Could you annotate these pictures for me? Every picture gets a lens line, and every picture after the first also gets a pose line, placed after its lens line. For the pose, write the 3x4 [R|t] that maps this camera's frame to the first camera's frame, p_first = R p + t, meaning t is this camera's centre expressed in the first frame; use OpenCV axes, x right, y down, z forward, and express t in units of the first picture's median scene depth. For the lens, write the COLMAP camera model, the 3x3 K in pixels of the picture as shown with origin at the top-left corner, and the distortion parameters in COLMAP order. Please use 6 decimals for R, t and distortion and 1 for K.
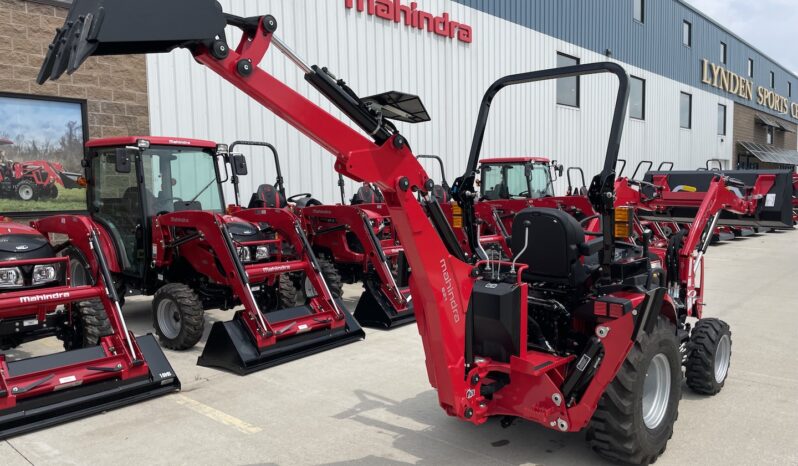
lens RADIAL K [[612.2, 0, 406.1], [0, 612.2, 229.2], [0, 0, 1]] dist [0.102063, -0.141479]
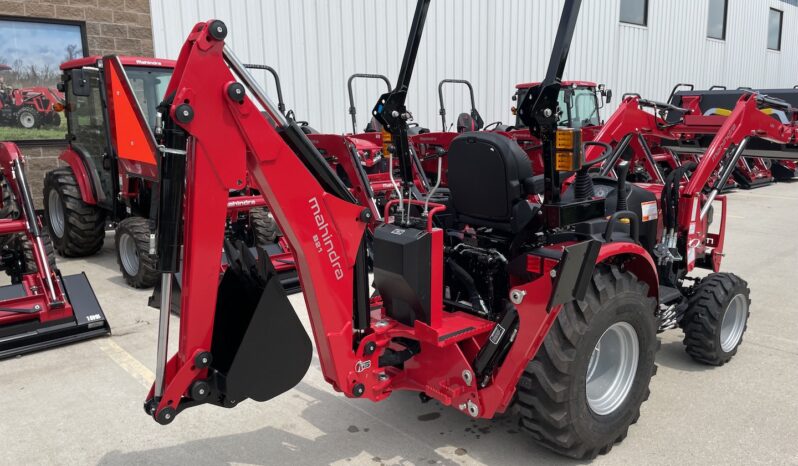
lens RADIAL K [[617.2, 0, 399.0], [0, 617.2, 233.0], [0, 0, 1]] dist [0.091689, -0.136463]
pose [[0.993102, 0.020350, -0.115473, 0.165754], [-0.007246, 0.993593, 0.112782, 0.003209], [0.117028, -0.111167, 0.986887, 0.157918]]
